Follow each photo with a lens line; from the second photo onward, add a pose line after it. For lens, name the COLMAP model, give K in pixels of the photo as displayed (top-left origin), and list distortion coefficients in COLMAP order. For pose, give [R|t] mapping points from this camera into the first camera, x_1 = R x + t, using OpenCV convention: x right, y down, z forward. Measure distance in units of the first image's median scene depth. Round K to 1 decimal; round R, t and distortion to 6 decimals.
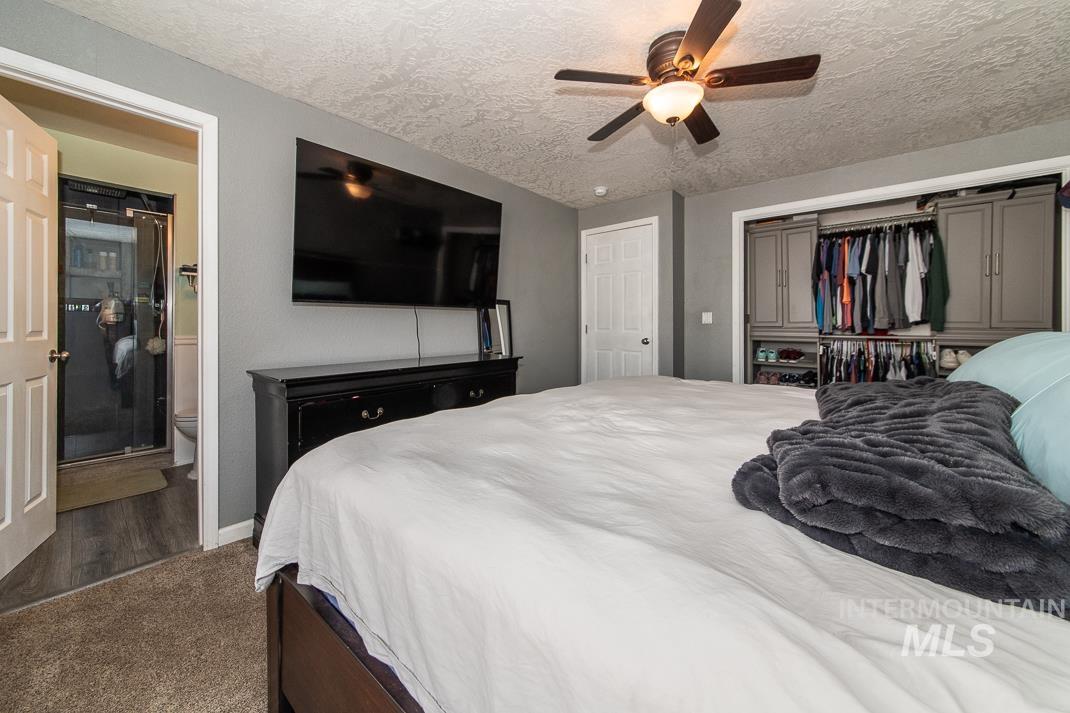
lens RADIAL K [[387.6, 0, 533.5], [0, 387.6, 321.6], [0, 0, 1]] dist [0.000026, -0.000005]
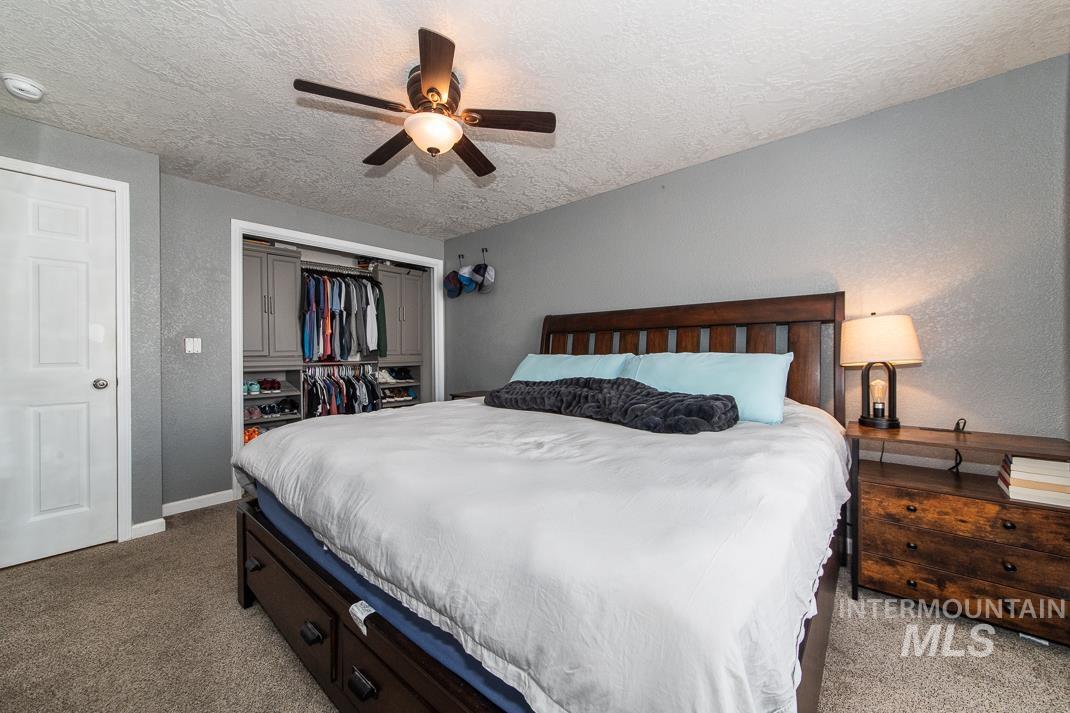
lens RADIAL K [[398.6, 0, 535.0], [0, 398.6, 356.5], [0, 0, 1]] dist [-0.000352, -0.000007]
pose [[0.015337, -0.018570, 0.999710, -0.354203], [0.001954, 0.999826, 0.018542, -0.002371], [-0.999880, 0.001669, 0.015371, 0.363081]]
